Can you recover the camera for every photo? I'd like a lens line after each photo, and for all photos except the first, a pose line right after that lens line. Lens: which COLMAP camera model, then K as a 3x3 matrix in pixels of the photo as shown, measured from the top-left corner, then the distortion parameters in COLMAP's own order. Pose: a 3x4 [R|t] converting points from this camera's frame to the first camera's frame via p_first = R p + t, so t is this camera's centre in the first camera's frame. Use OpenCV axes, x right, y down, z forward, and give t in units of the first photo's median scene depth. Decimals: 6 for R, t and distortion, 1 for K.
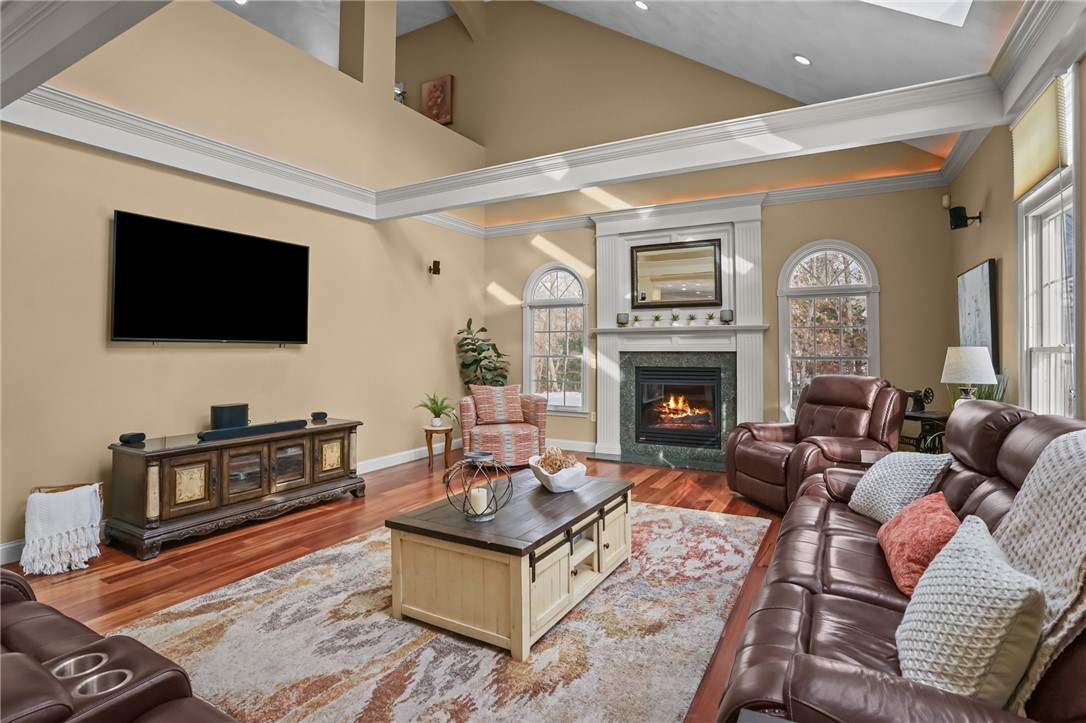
lens RADIAL K [[541.0, 0, 527.9], [0, 541.0, 342.6], [0, 0, 1]] dist [-0.063642, 0.021486]
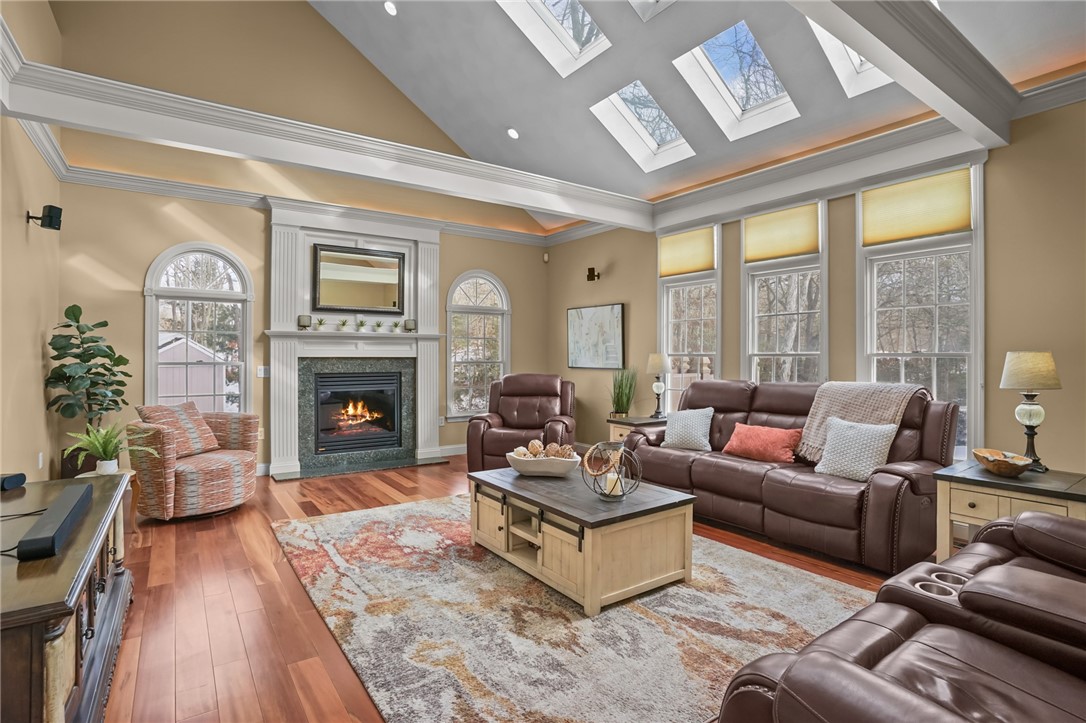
lens RADIAL K [[541.0, 0, 542.2], [0, 541.0, 360.2], [0, 0, 1]] dist [-0.063642, 0.021486]
pose [[0.420481, -0.002607, 0.907298, -0.522382], [-0.011119, 0.999906, 0.008026, 0.010913], [-0.907233, -0.013463, 0.420412, 0.287836]]
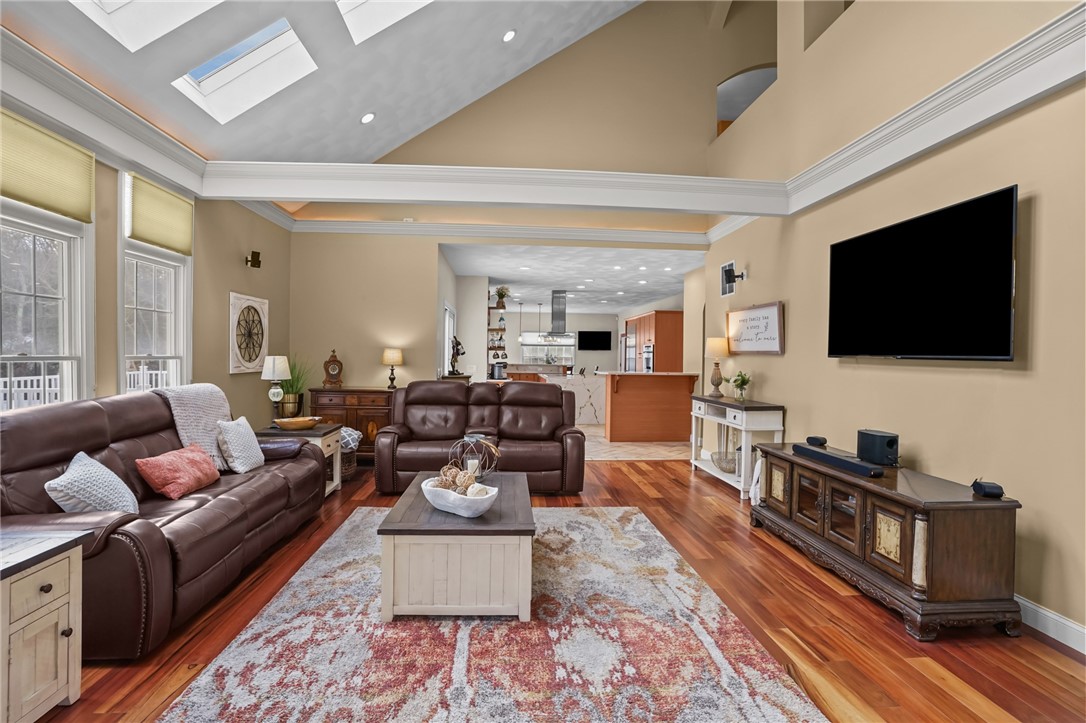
lens RADIAL K [[541.0, 0, 545.3], [0, 541.0, 363.2], [0, 0, 1]] dist [-0.063642, 0.021486]
pose [[-0.820318, -0.001356, -0.571906, 0.248916], [-0.006395, 0.999956, 0.006802, 0.004047], [0.571872, 0.009237, -0.820291, 0.994313]]
